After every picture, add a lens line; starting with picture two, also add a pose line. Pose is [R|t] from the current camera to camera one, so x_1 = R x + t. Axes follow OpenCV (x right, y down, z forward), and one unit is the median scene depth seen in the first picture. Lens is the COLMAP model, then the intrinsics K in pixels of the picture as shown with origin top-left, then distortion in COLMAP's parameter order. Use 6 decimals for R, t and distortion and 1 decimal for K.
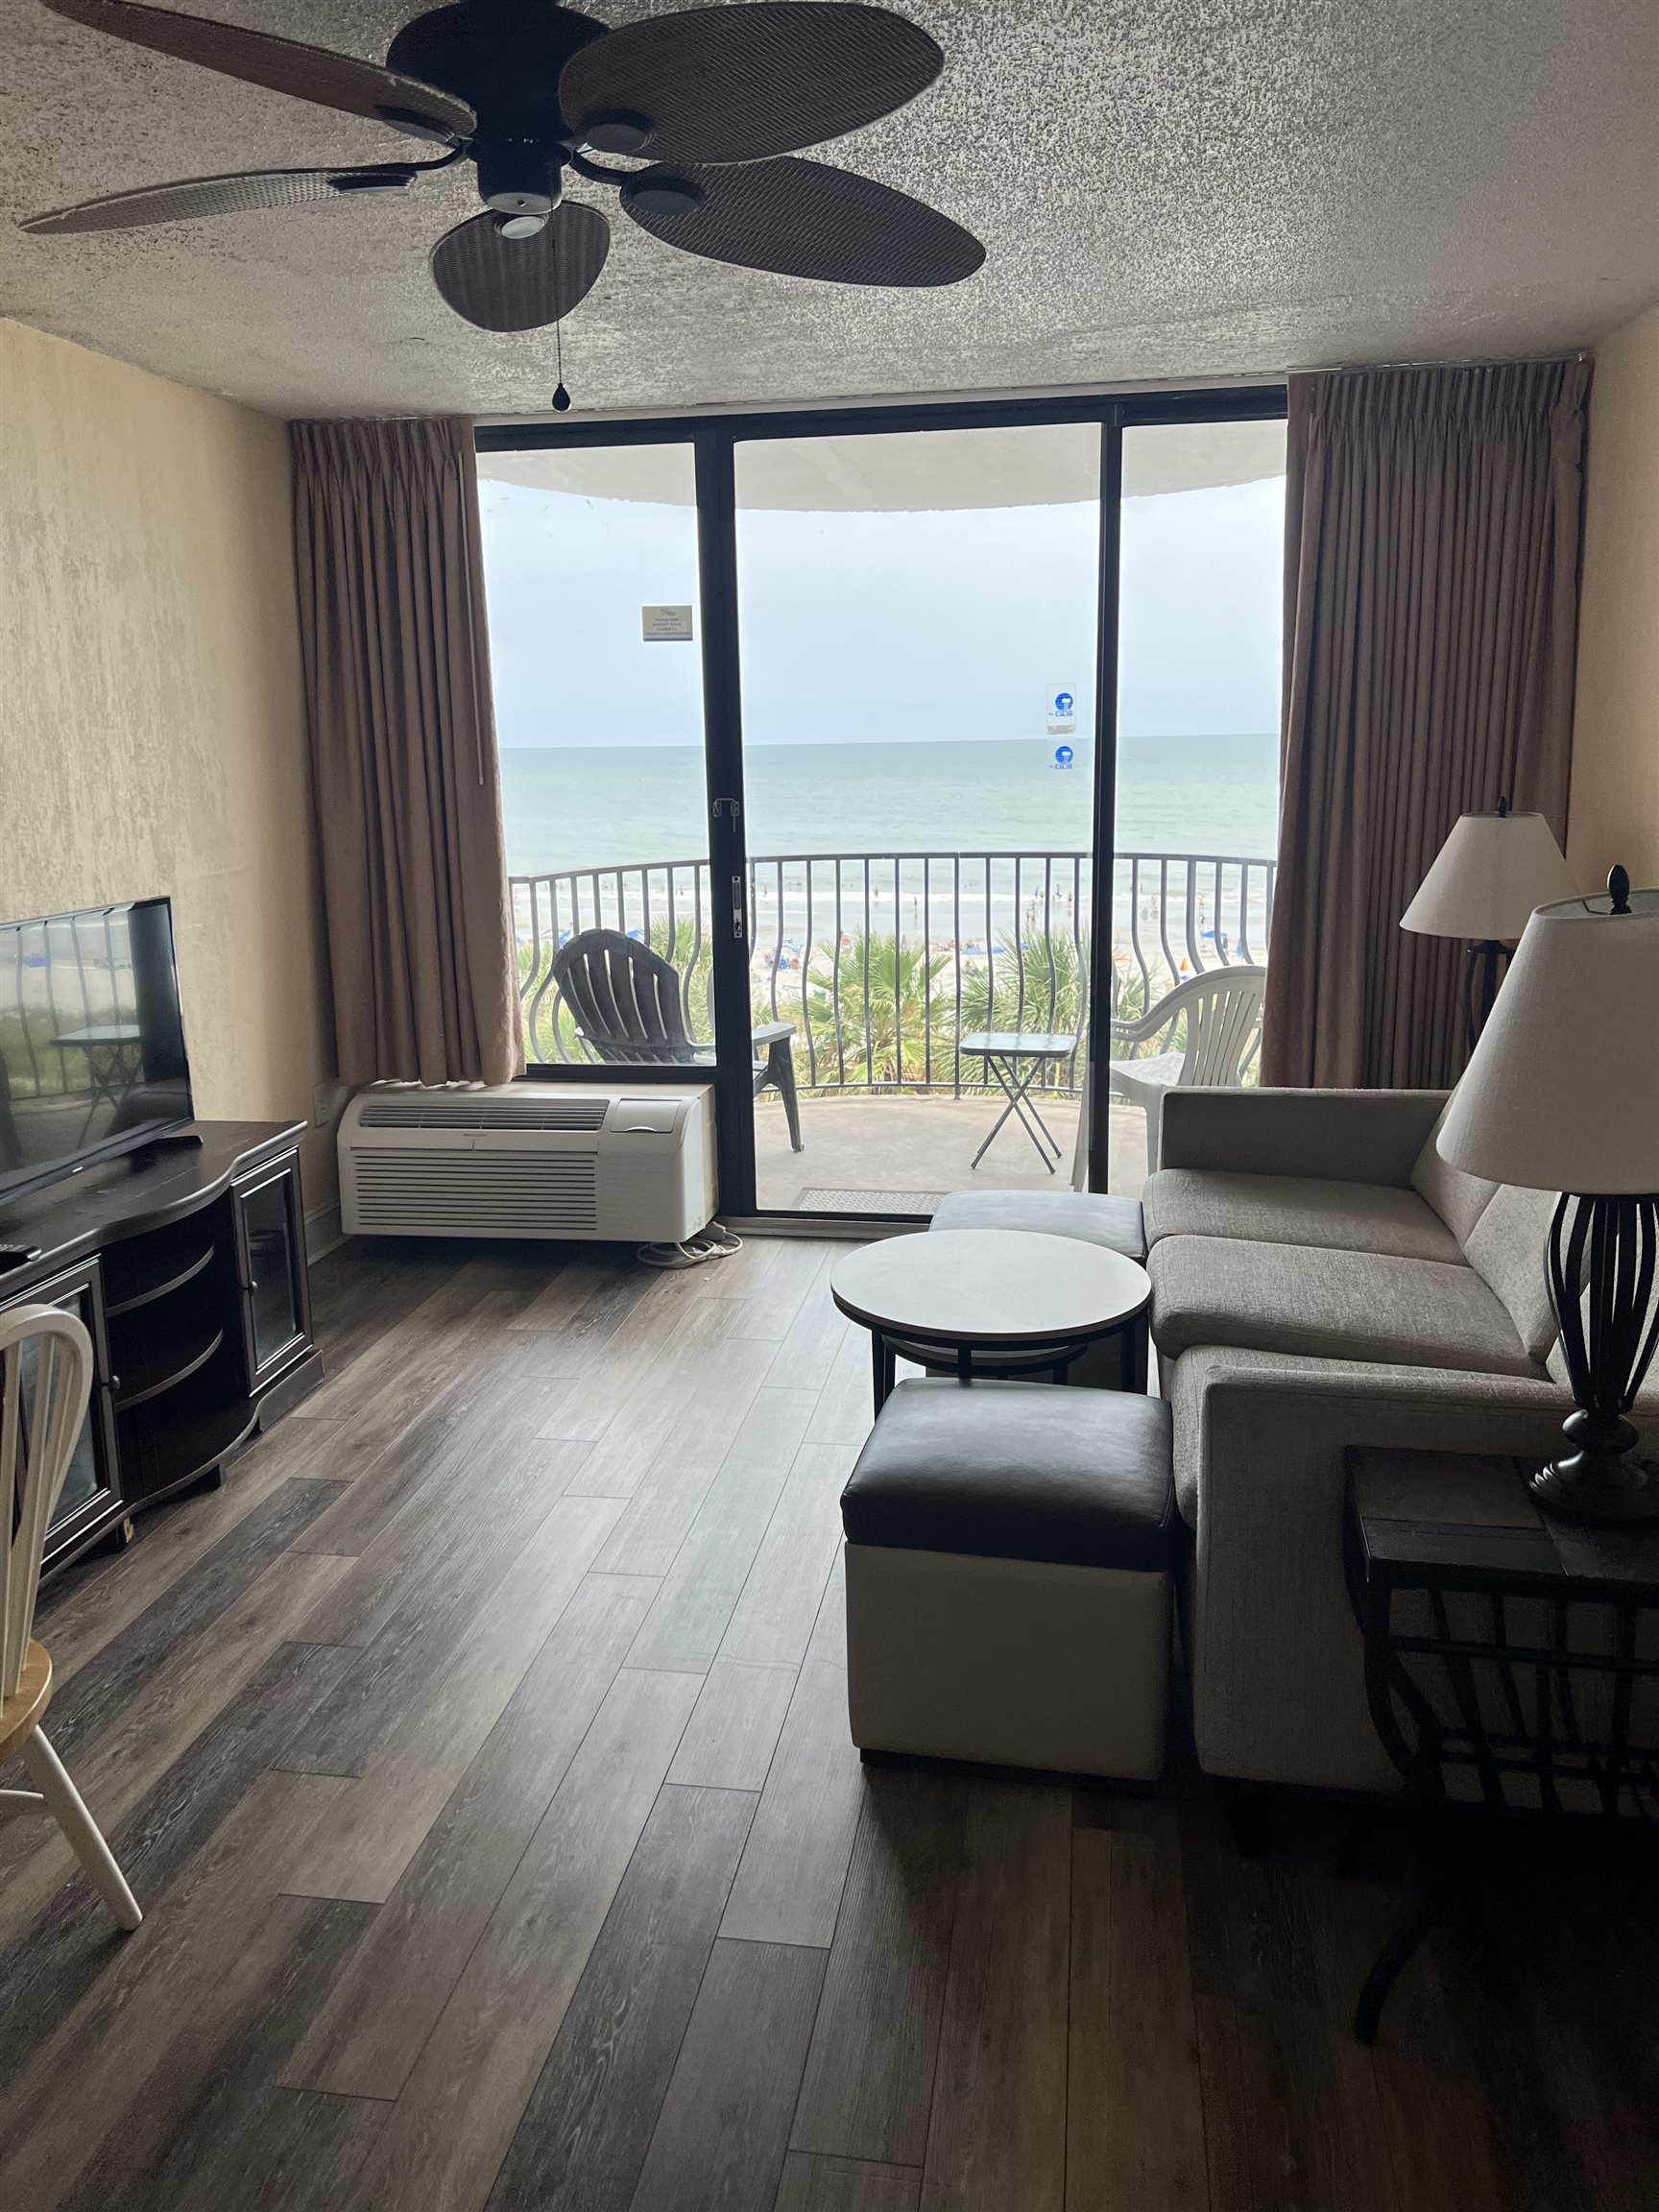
lens RADIAL K [[1651.3, 0, 837.9], [0, 1651.3, 1119.2], [0, 0, 1]] dist [0.046685, -0.049545]
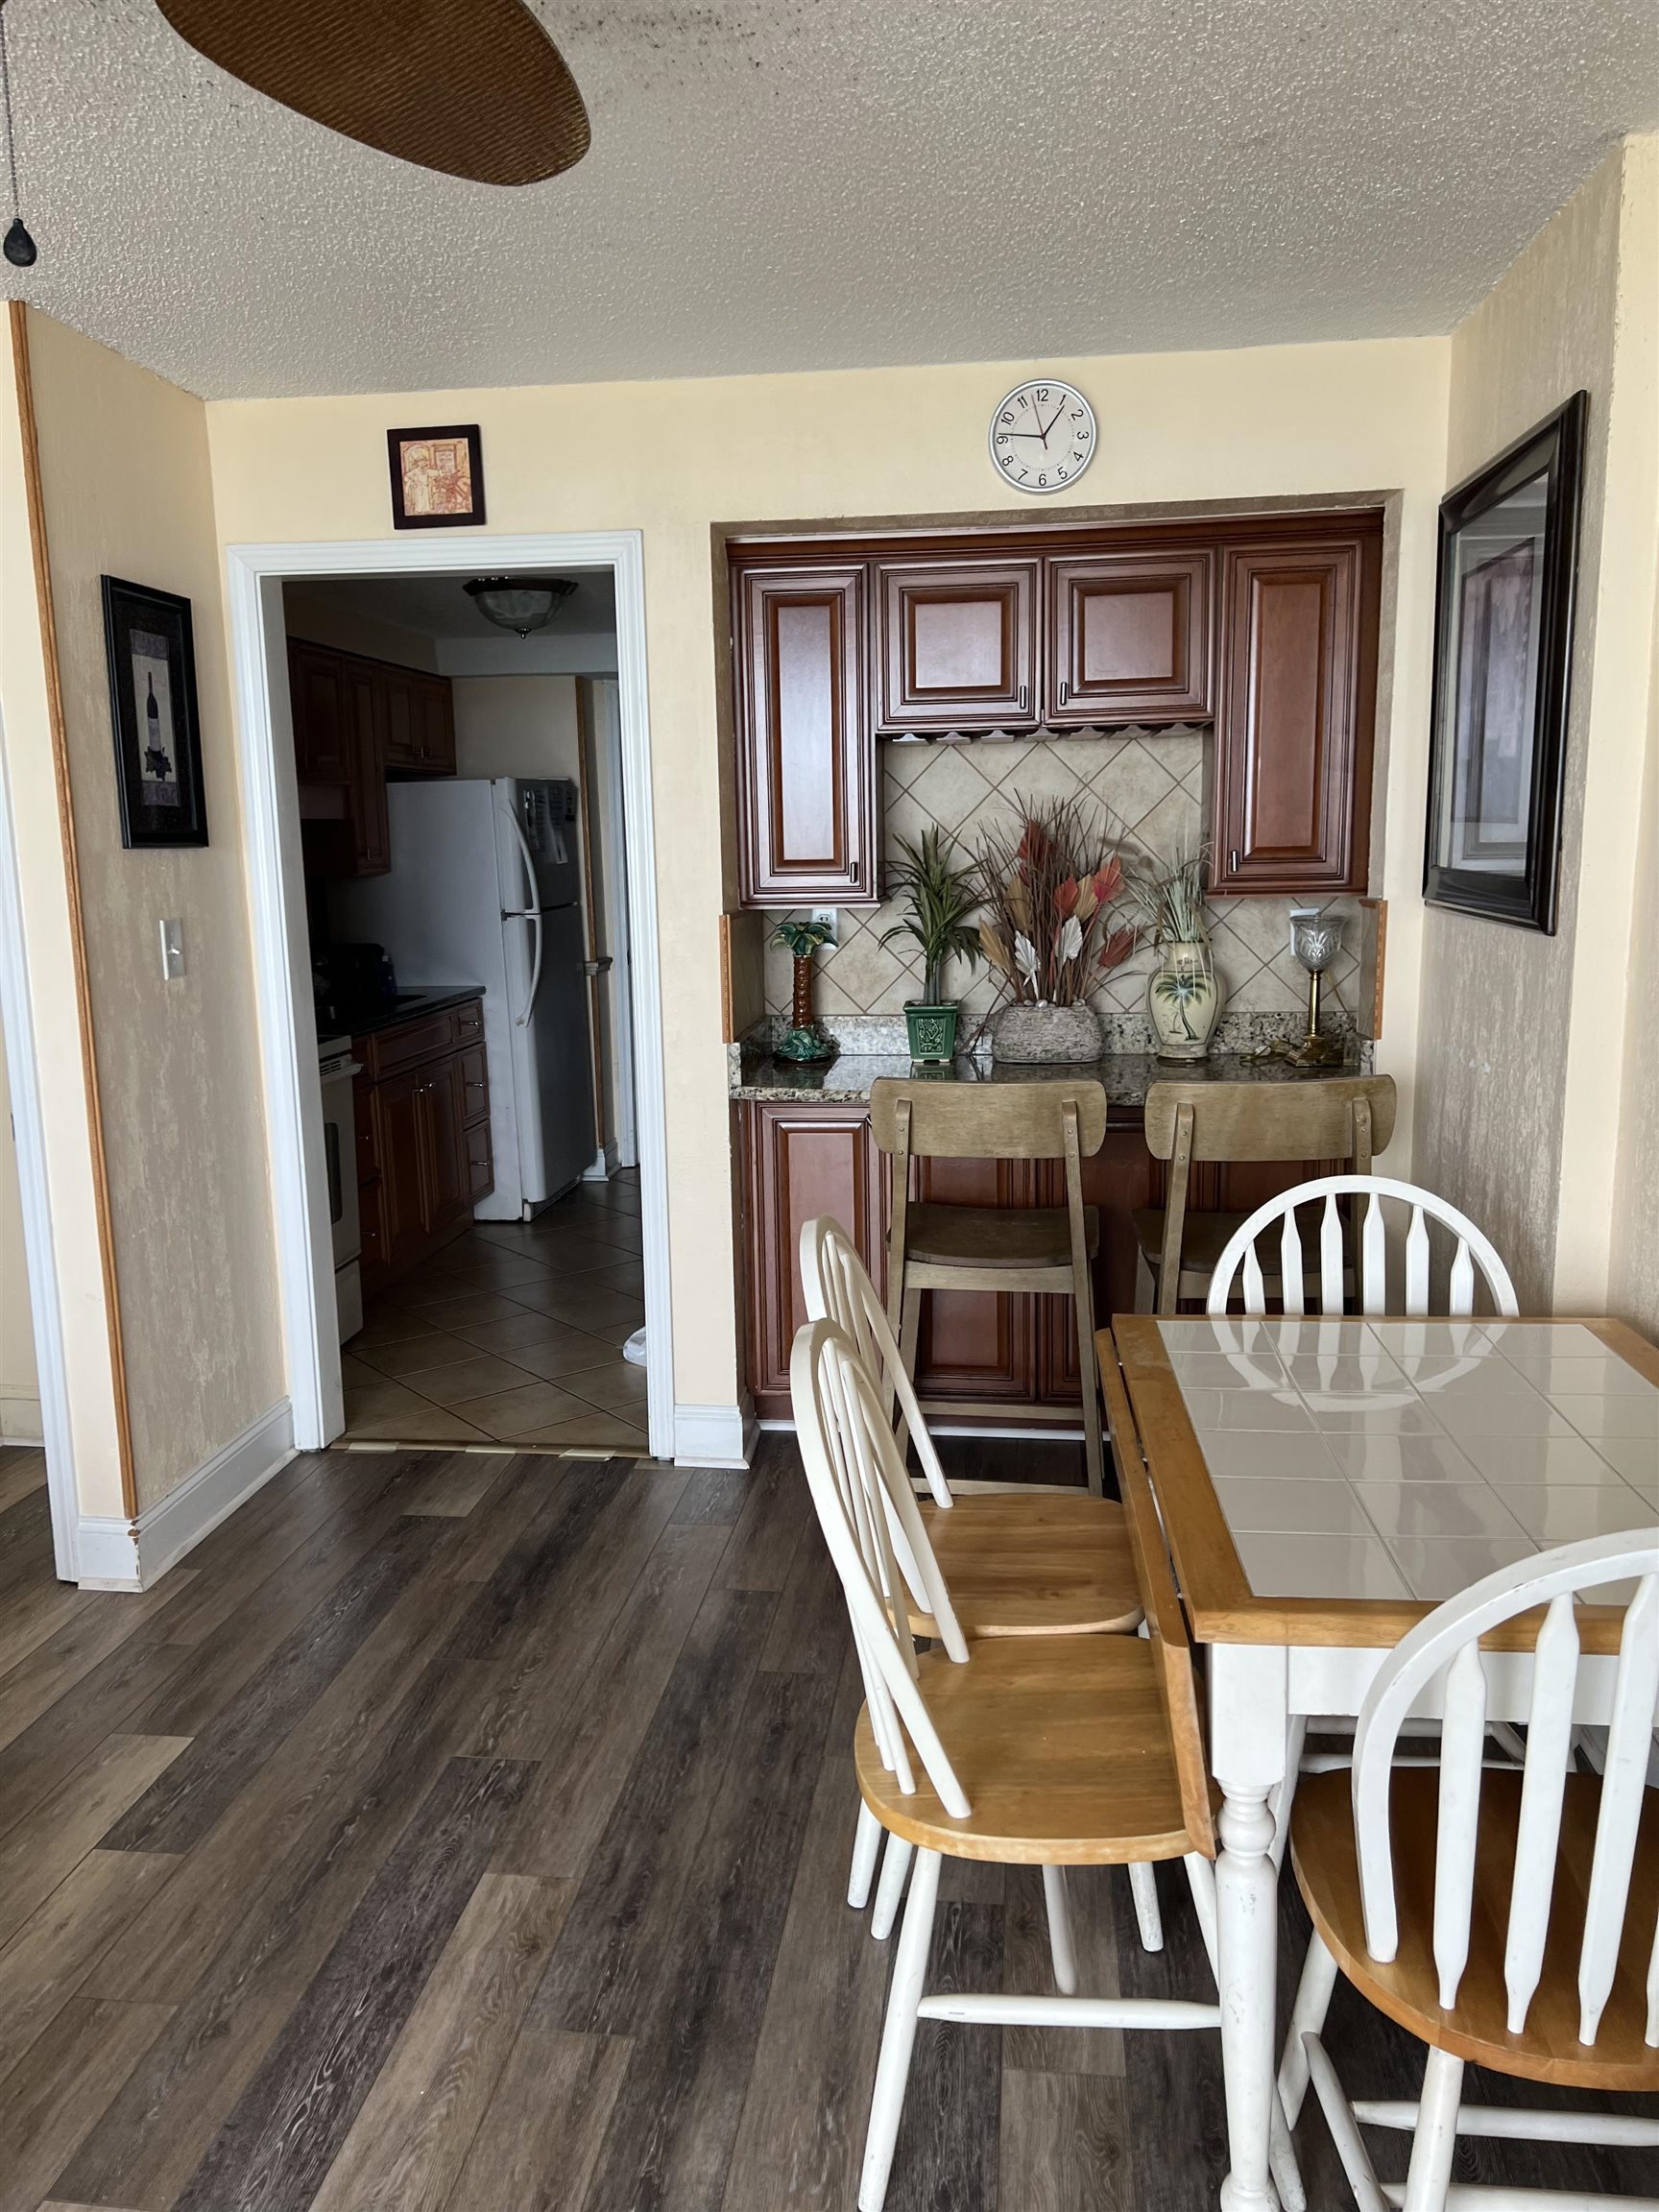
lens RADIAL K [[1663.3, 0, 808.9], [0, 1663.3, 1135.0], [0, 0, 1]] dist [0.073760, -0.092265]
pose [[-0.999164, 0.038878, -0.012656, -0.356923], [0.030702, 0.917857, 0.395722, -0.298446], [0.027001, 0.395002, -0.918283, 1.379502]]
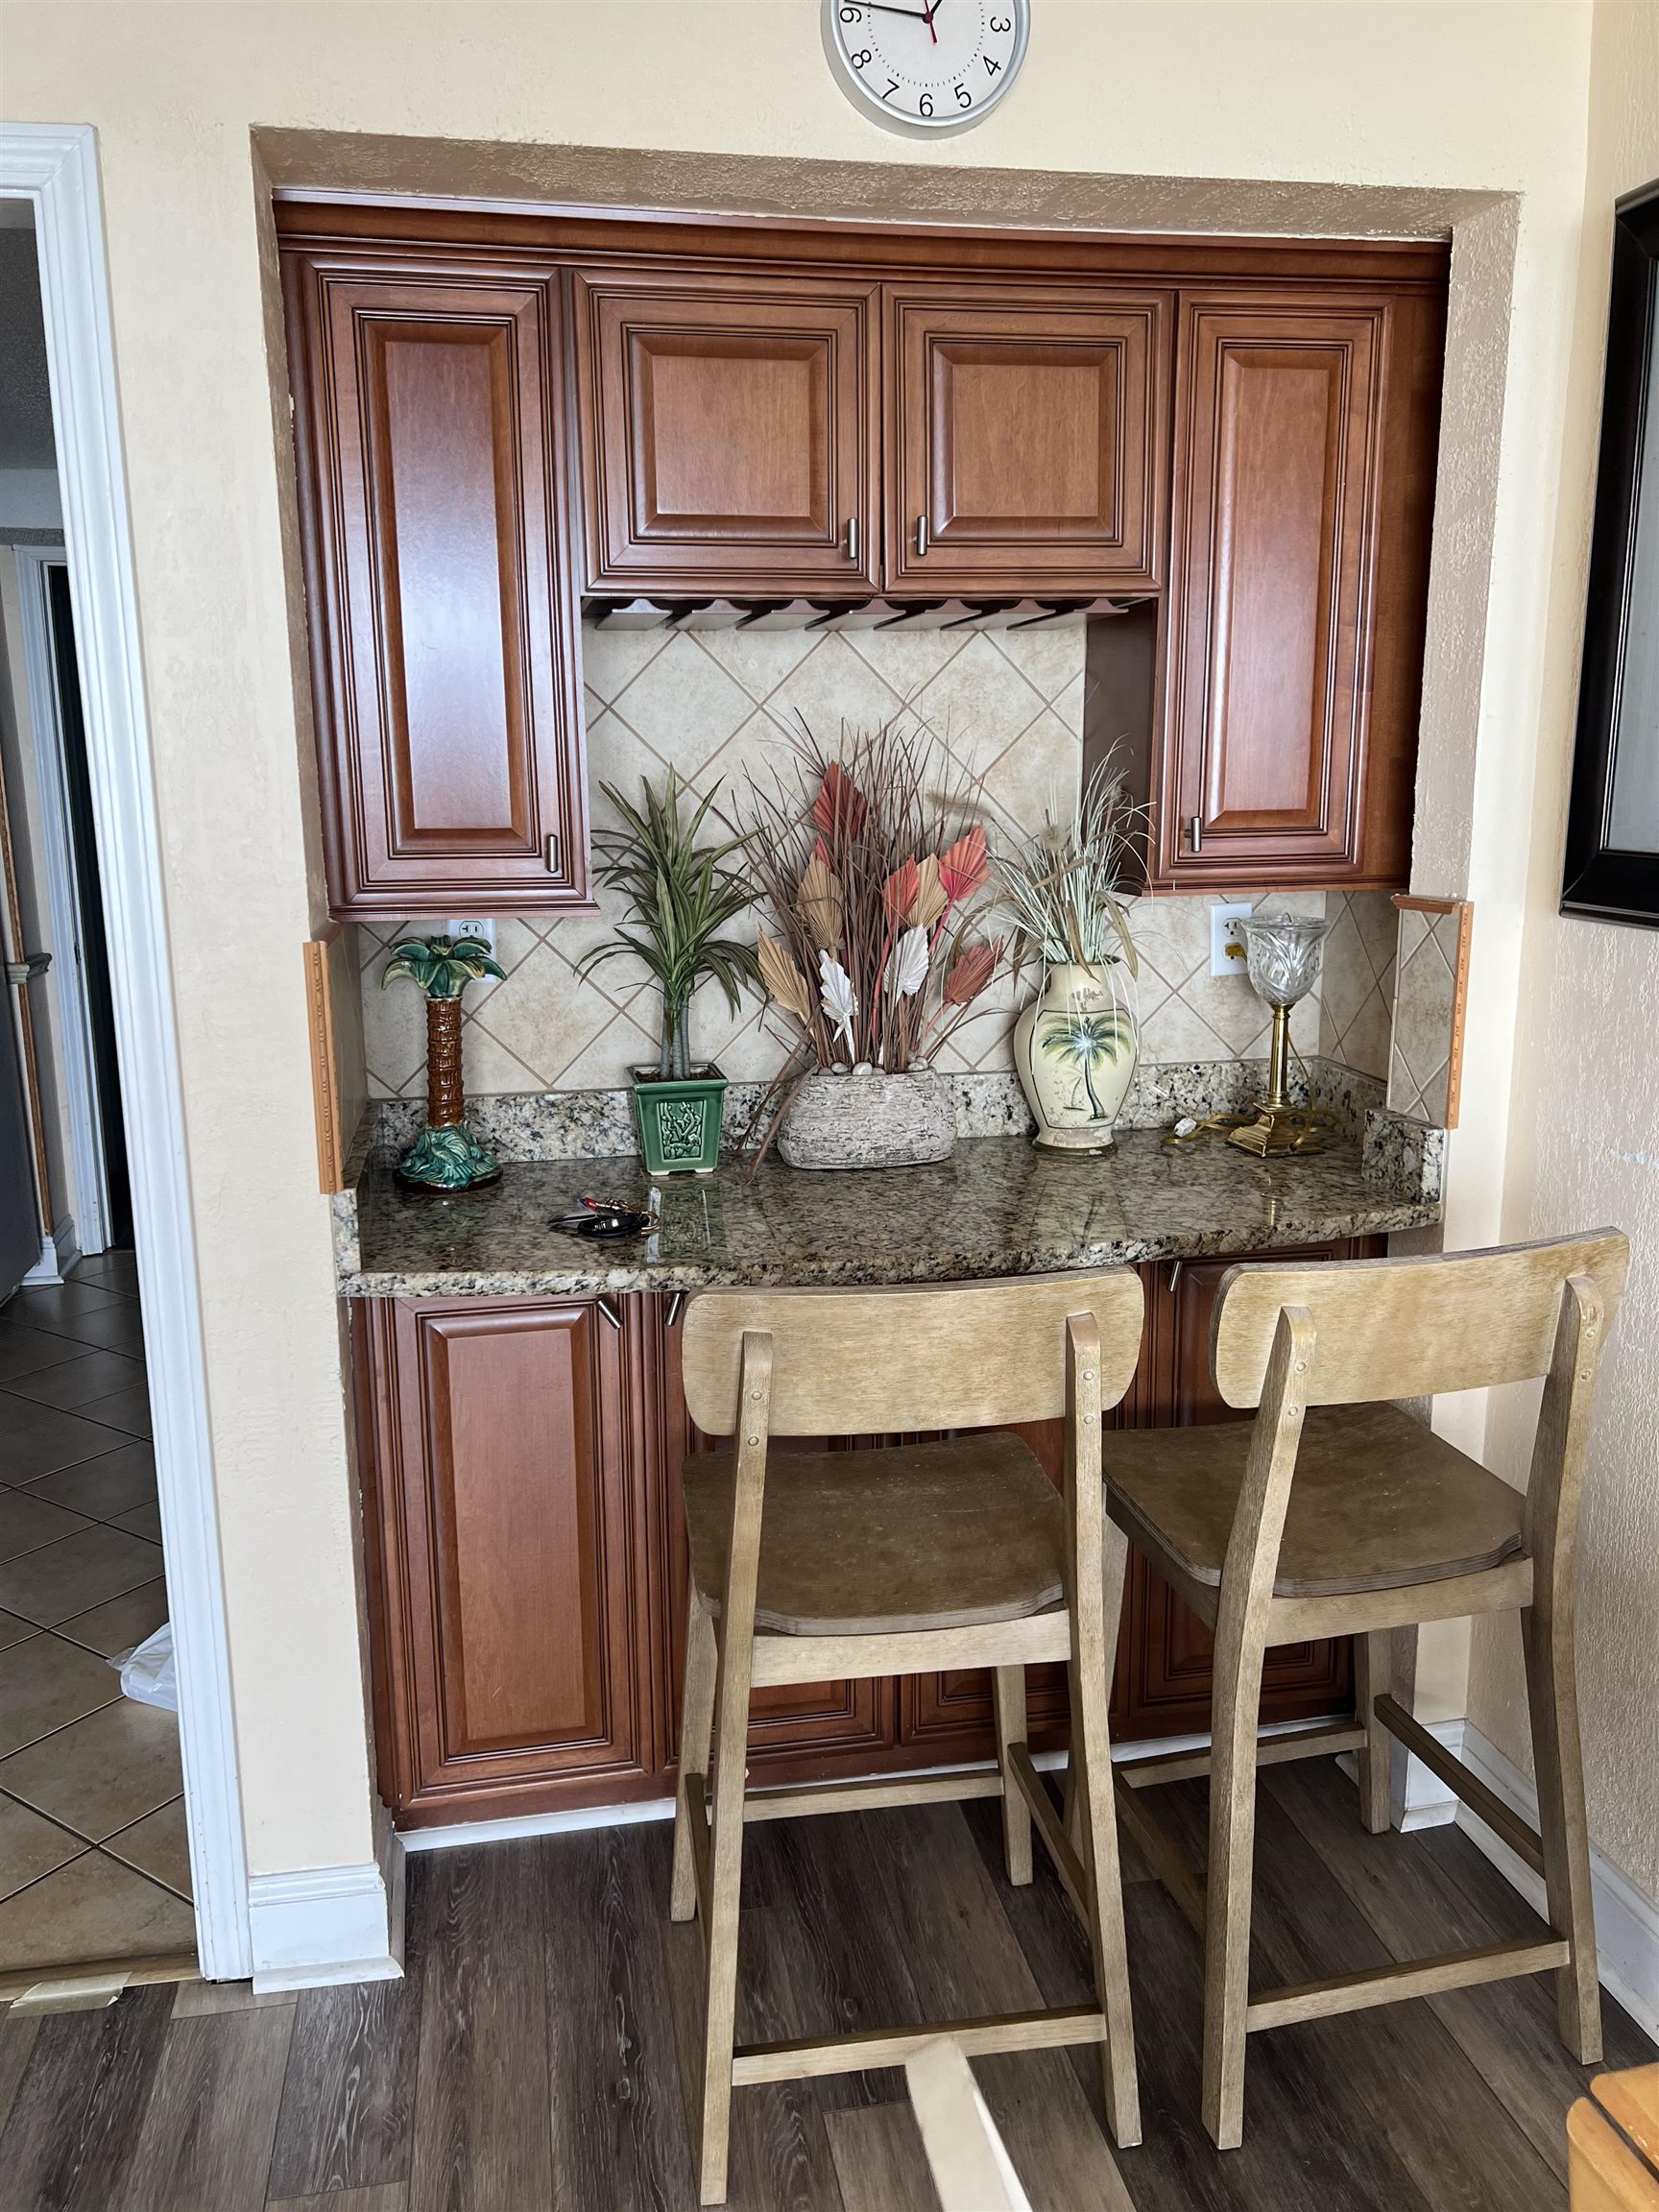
lens RADIAL K [[1694.7, 0, 829.5], [0, 1694.7, 1106.0], [0, 0, 1]] dist [0.057657, -0.051619]
pose [[-0.944610, 0.089803, -0.315669, -0.275434], [-0.048247, 0.913388, 0.404221, -0.140250], [0.324629, 0.397061, -0.858463, 0.672529]]
